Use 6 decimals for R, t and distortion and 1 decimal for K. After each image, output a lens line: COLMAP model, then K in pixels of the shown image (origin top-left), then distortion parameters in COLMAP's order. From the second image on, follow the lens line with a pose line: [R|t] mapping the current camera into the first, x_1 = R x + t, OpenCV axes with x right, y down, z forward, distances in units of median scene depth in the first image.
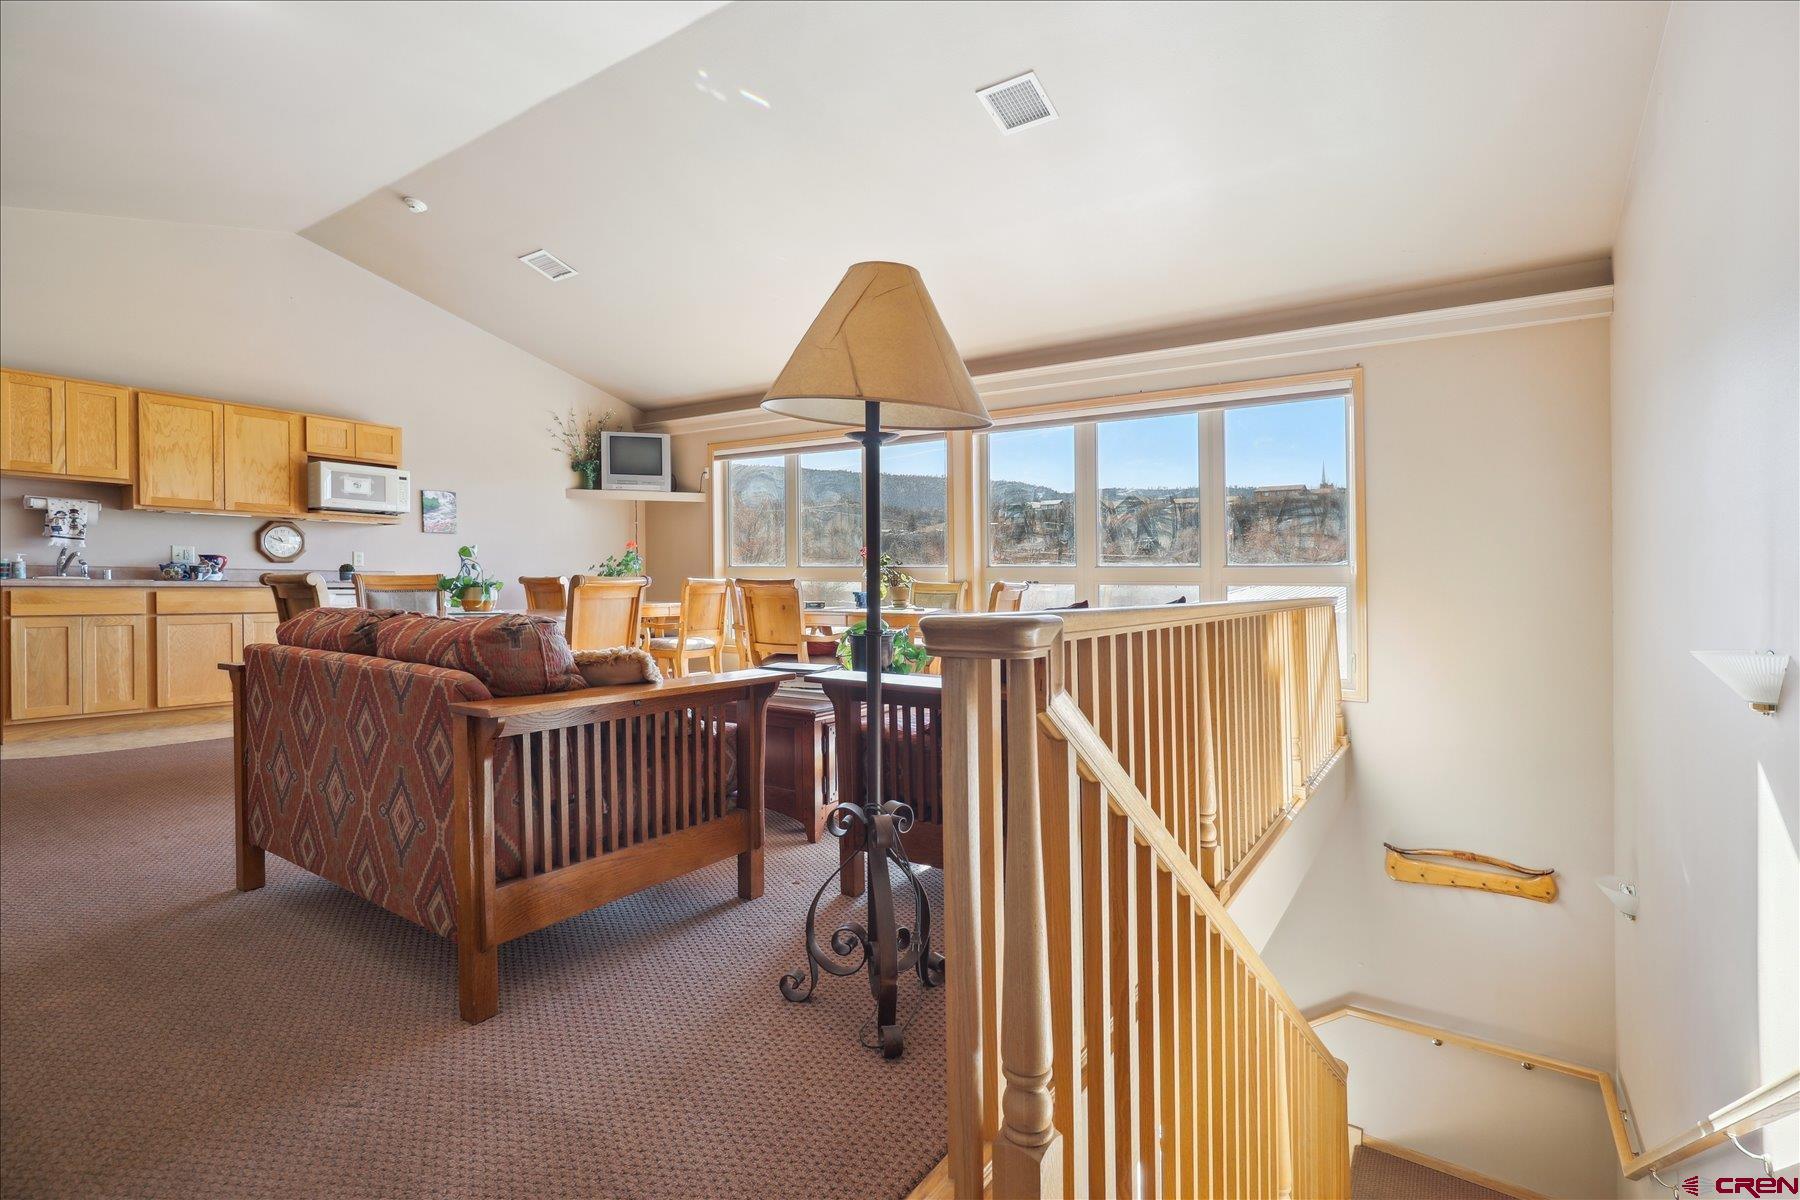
lens RADIAL K [[793.2, 0, 900.3], [0, 793.2, 600.4], [0, 0, 1]] dist [-0.005326, 0.001081]
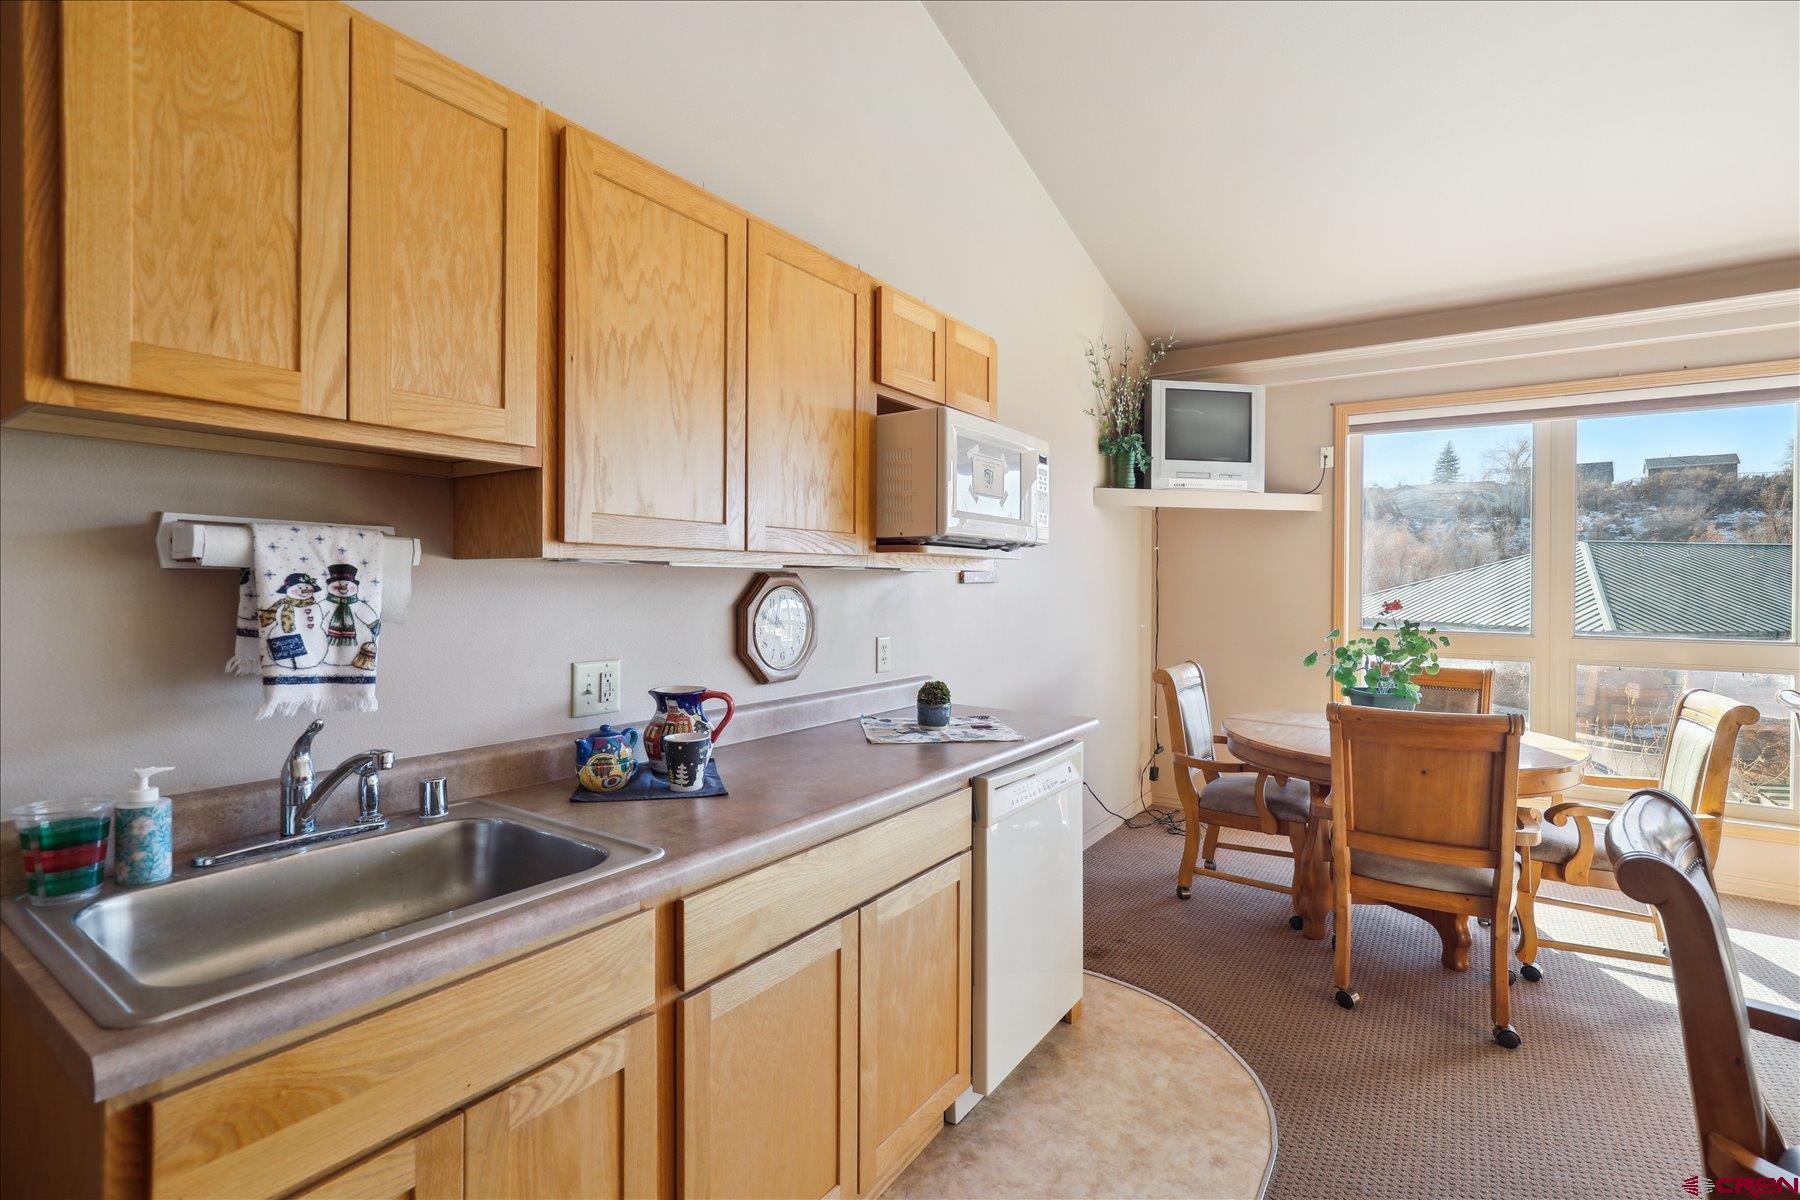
lens RADIAL K [[793.2, 0, 891.2], [0, 793.2, 593.5], [0, 0, 1]] dist [-0.005326, 0.001081]
pose [[0.999904, 0.003455, -0.013404, -0.848092], [-0.003535, 0.999976, -0.005996, -0.103241], [0.013383, 0.006043, 0.999892, 0.731008]]
